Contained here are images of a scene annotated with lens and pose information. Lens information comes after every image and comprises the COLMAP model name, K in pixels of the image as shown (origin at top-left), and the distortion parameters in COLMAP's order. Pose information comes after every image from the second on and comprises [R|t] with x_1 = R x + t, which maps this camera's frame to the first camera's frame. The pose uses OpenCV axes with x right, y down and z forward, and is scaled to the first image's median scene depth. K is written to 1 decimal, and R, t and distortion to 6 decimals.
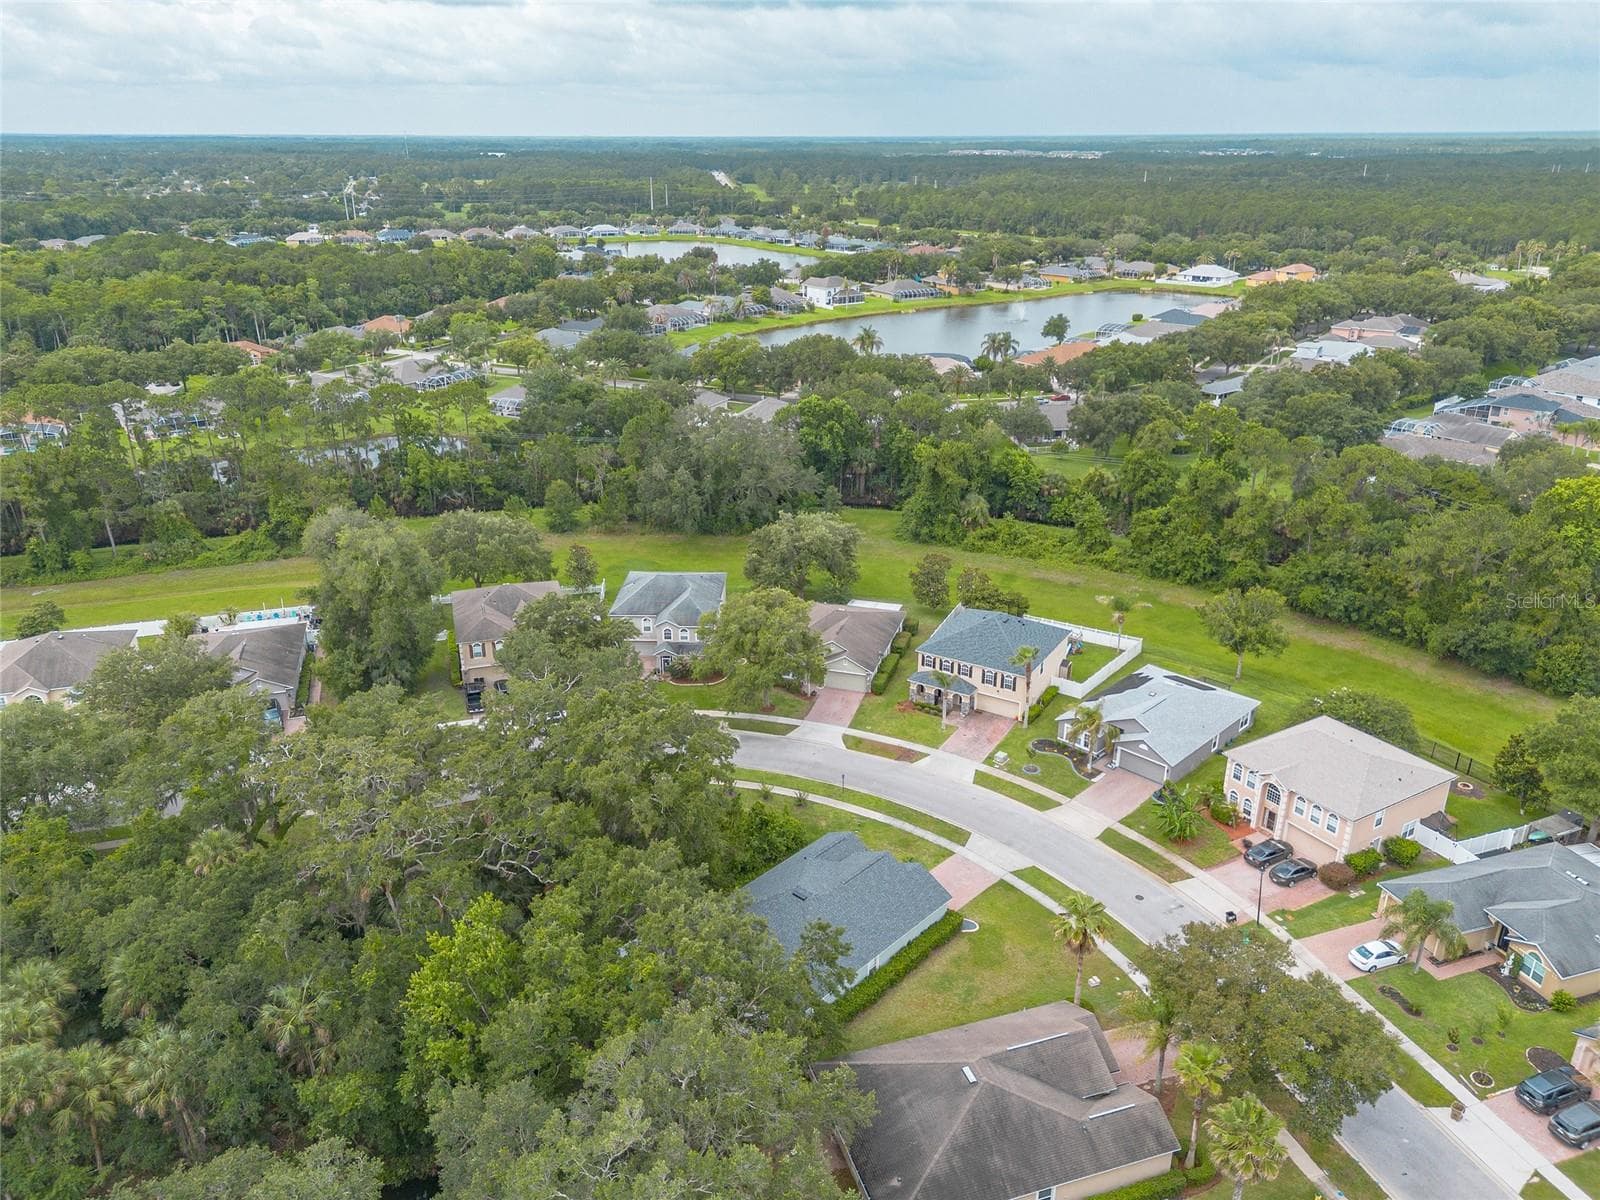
lens RADIAL K [[1142.4, 0, 786.8], [0, 1142.4, 601.7], [0, 0, 1]] dist [0.047012, -0.032974]
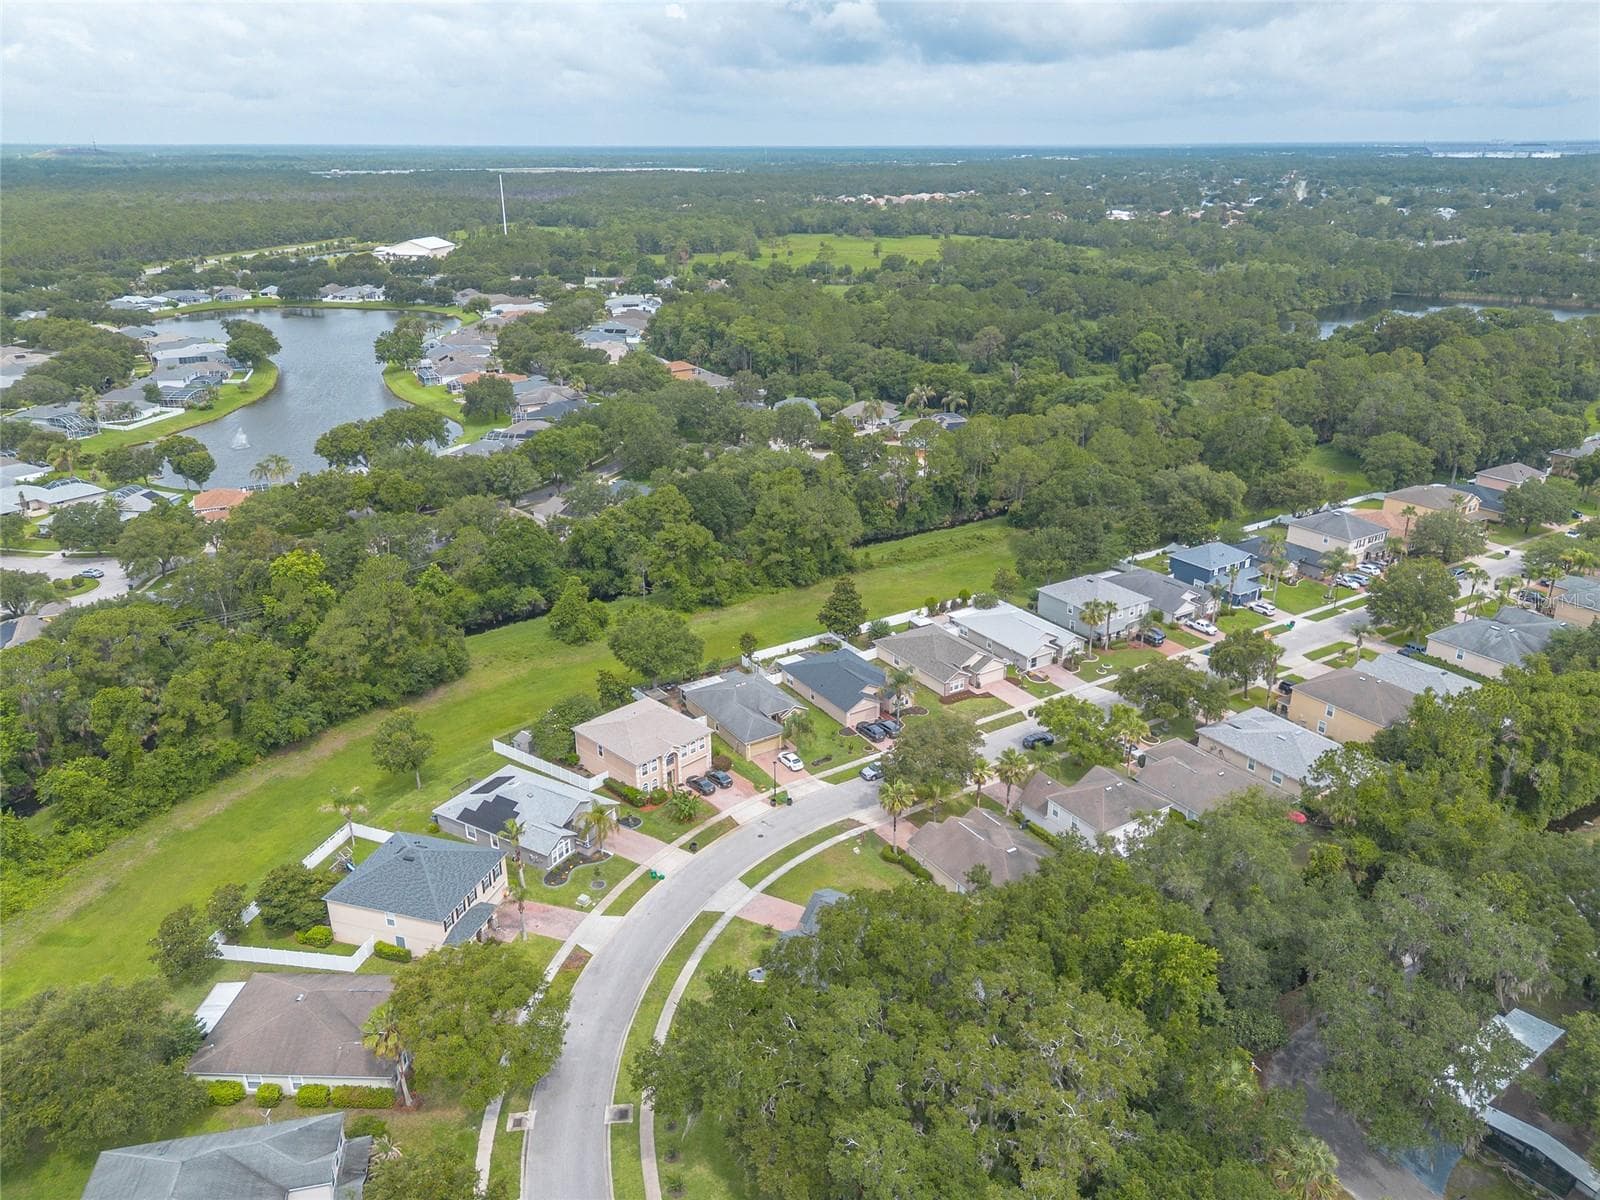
lens RADIAL K [[1142.4, 0, 806.1], [0, 1142.4, 601.5], [0, 0, 1]] dist [0.047012, -0.032974]
pose [[-0.260460, -0.355195, 0.897774, -0.632548], [0.367201, 0.823547, 0.432359, -0.415537], [-0.892930, 0.442275, -0.084073, 0.640214]]
